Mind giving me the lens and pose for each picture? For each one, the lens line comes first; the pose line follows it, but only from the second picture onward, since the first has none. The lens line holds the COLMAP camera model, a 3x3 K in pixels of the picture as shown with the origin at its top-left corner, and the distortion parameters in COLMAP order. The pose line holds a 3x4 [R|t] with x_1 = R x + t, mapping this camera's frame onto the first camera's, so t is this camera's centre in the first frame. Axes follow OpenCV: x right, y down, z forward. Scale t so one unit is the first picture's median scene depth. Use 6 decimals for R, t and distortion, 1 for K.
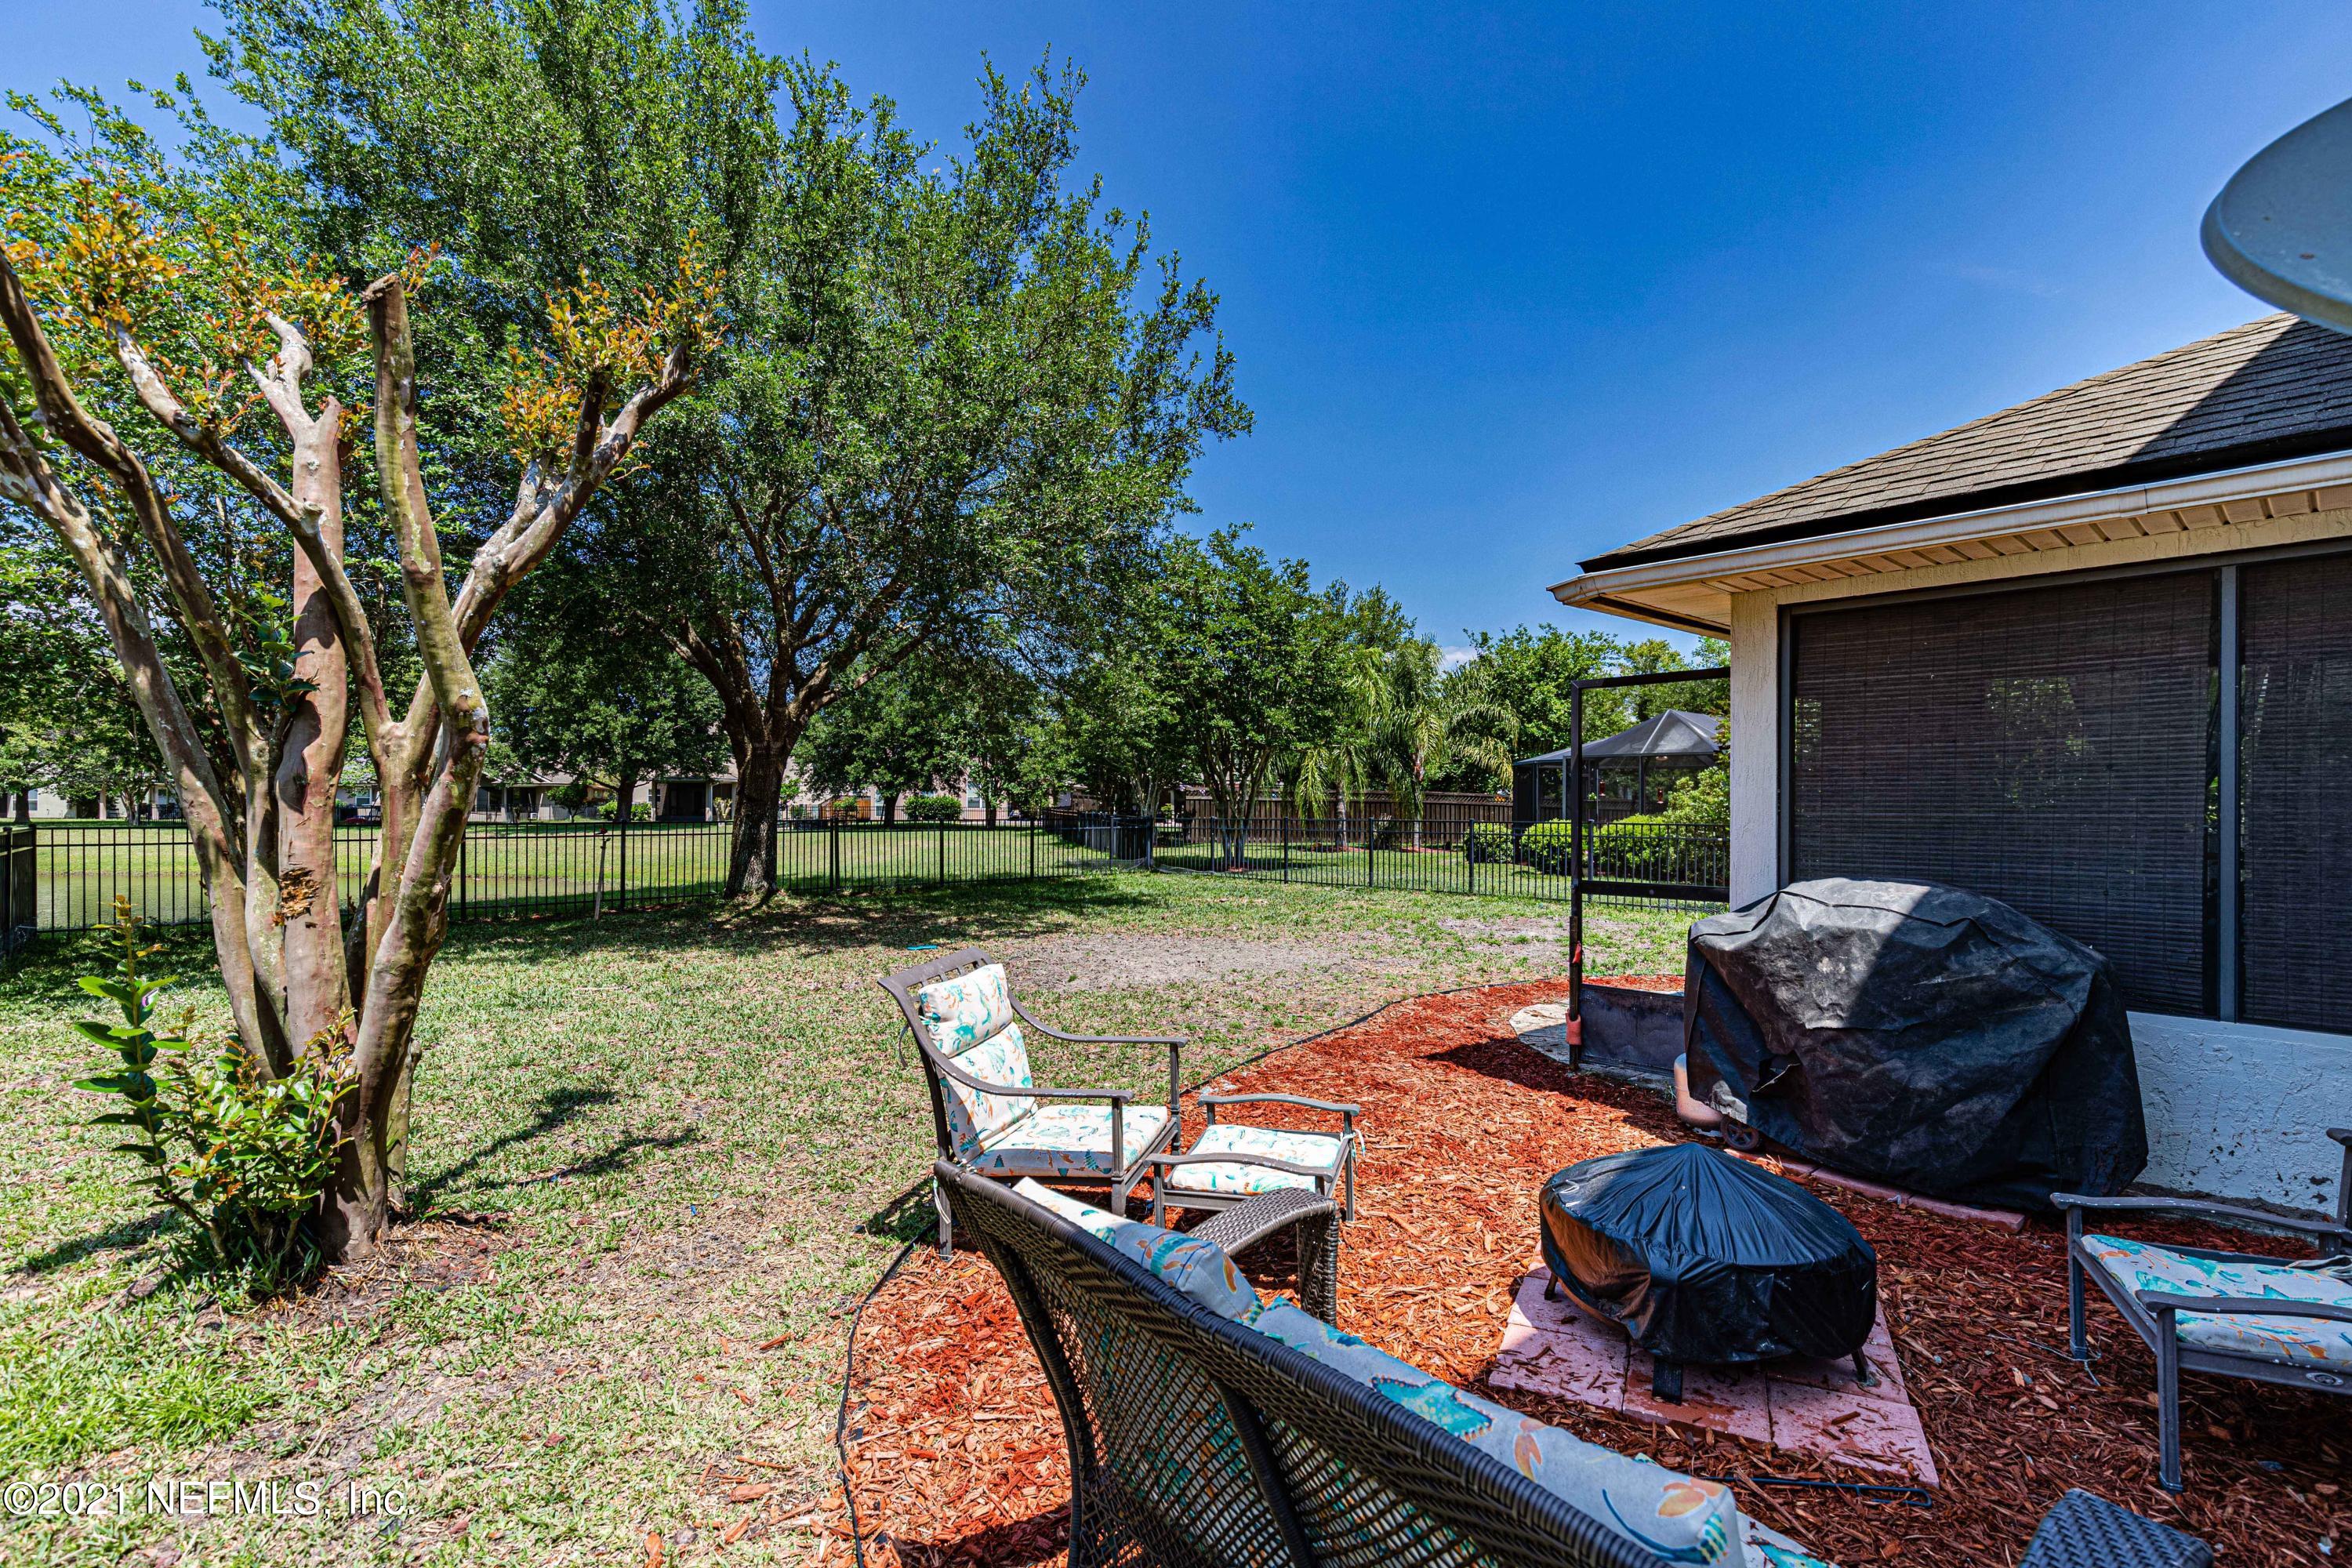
lens RADIAL K [[1076.2, 0, 1180.2], [0, 1076.2, 791.8], [0, 0, 1]] dist [-0.000673, 0.000084]
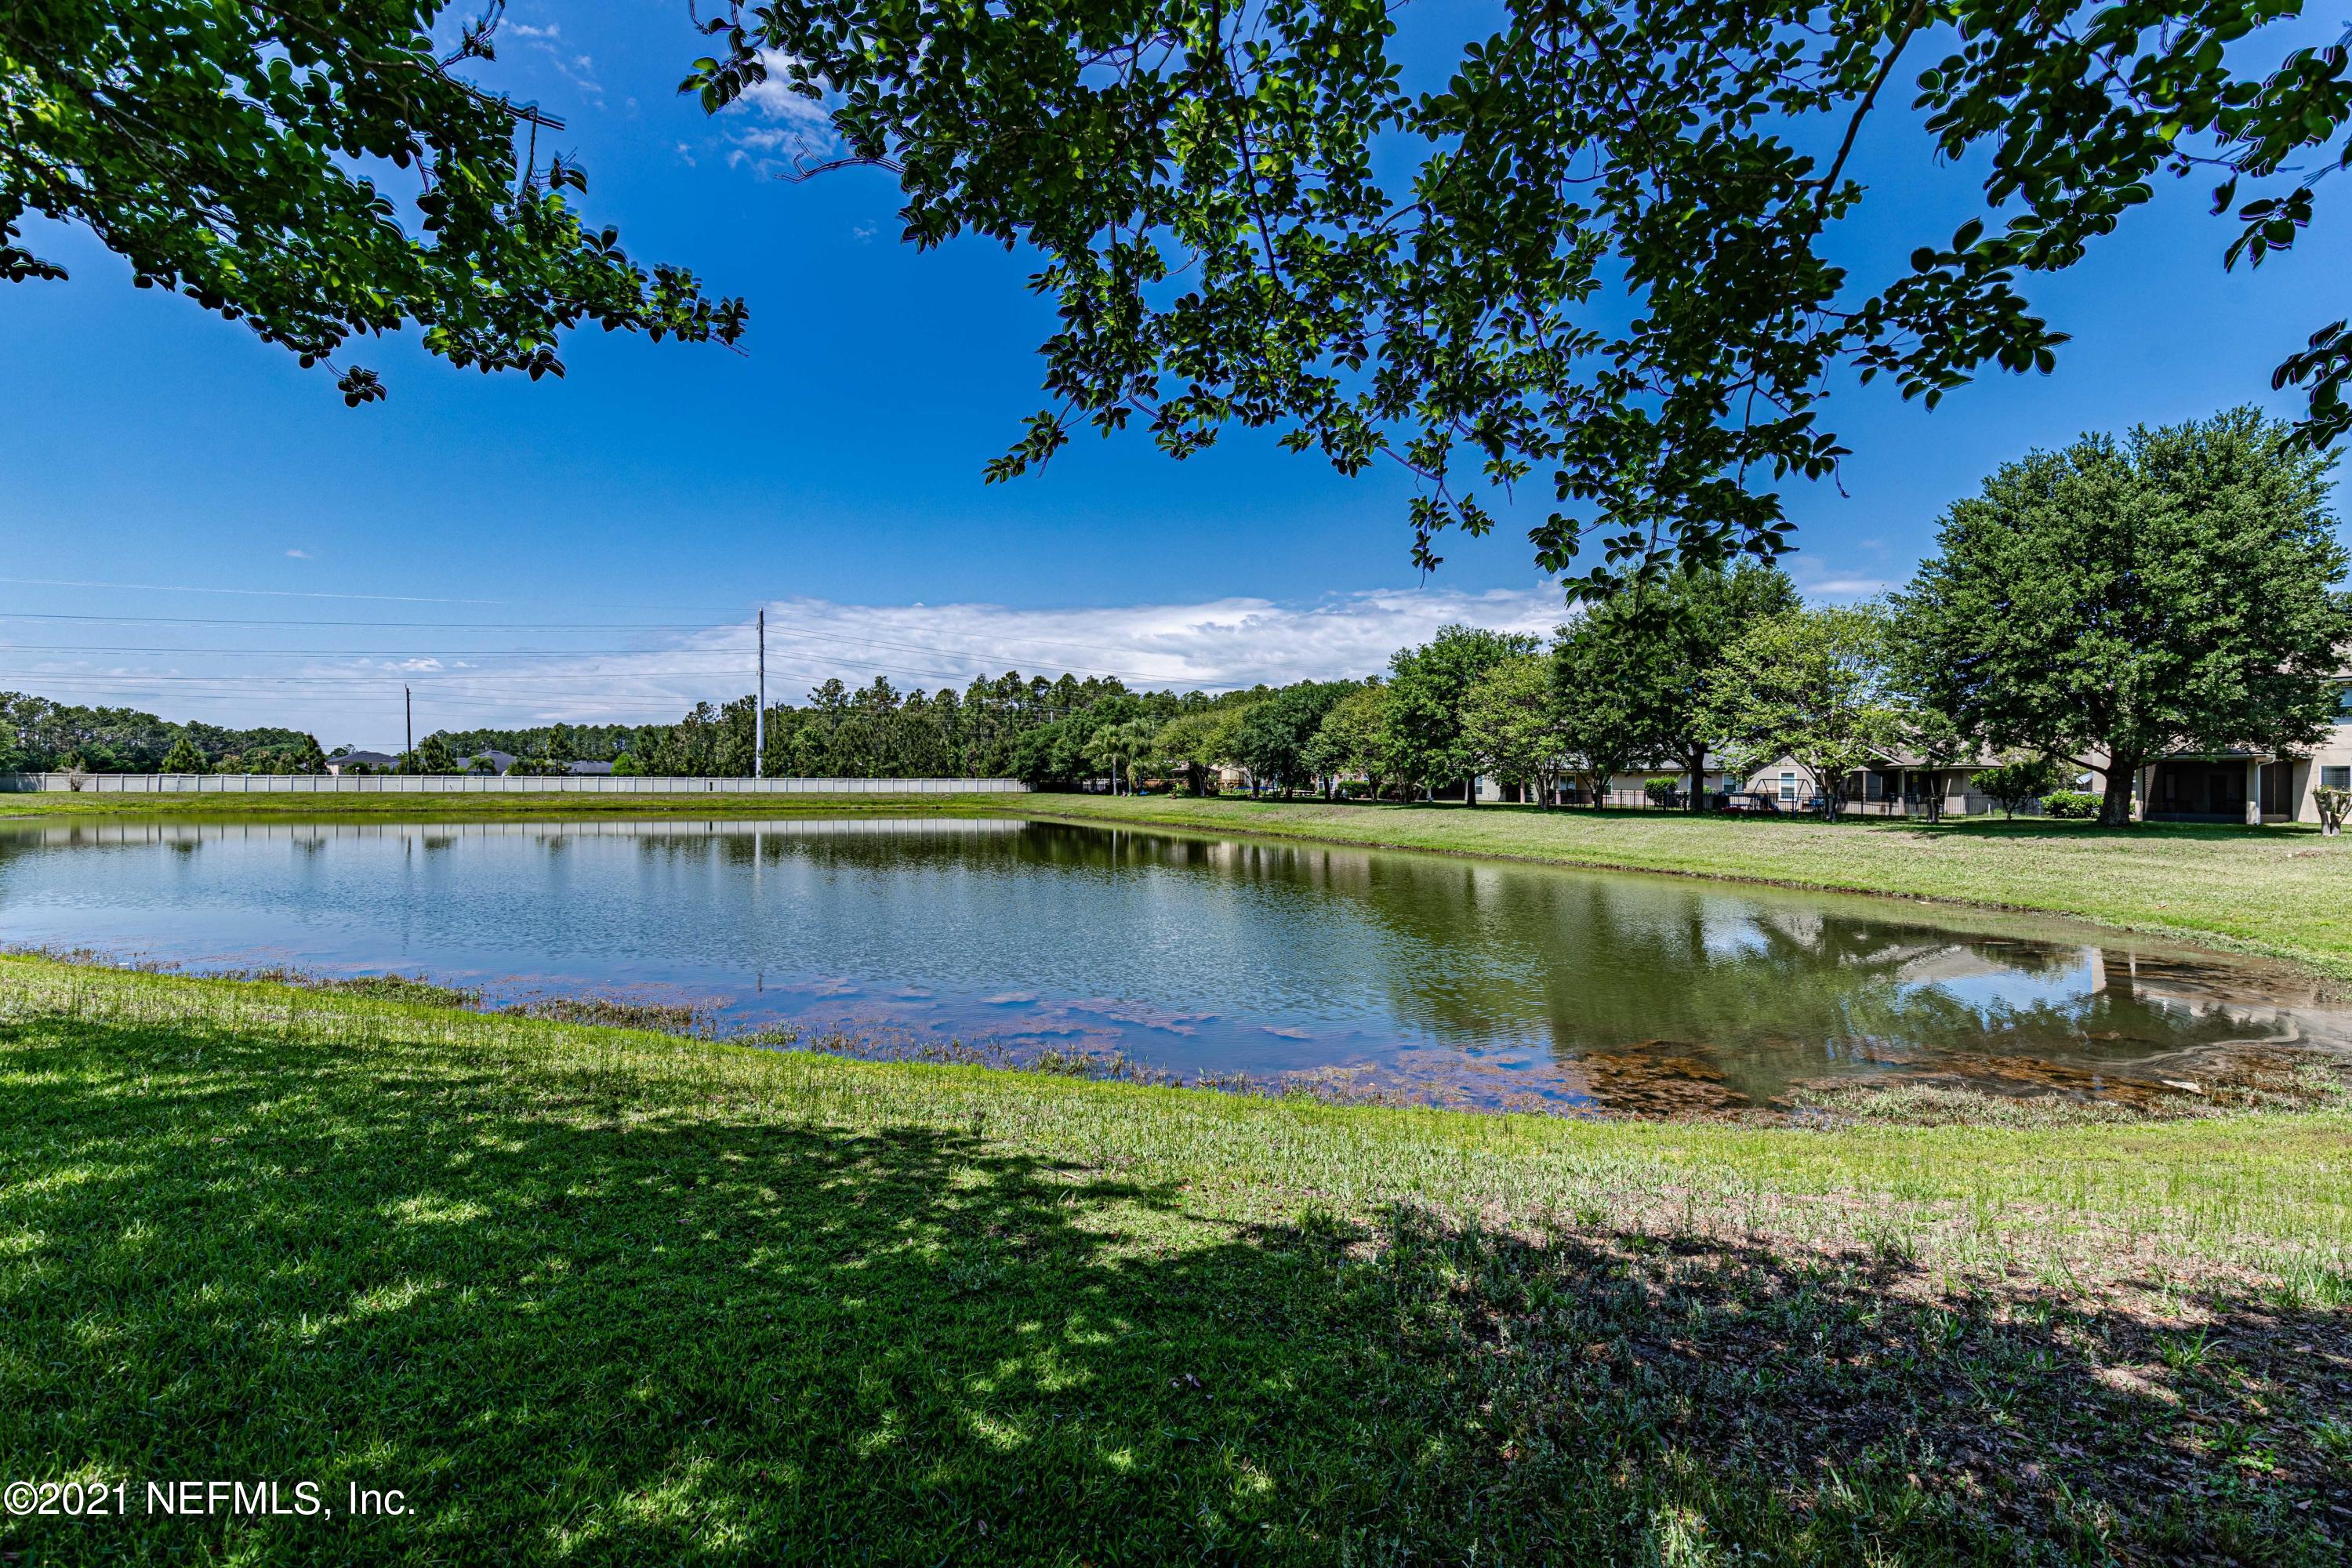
lens RADIAL K [[1076.2, 0, 1178.4], [0, 1076.2, 784.1], [0, 0, 1]] dist [-0.000673, 0.000084]
pose [[0.455890, 0.002117, -0.890034, -0.204369], [-0.000122, 0.999997, 0.002316, 0.003889], [0.890036, -0.000948, 0.455889, 0.207715]]
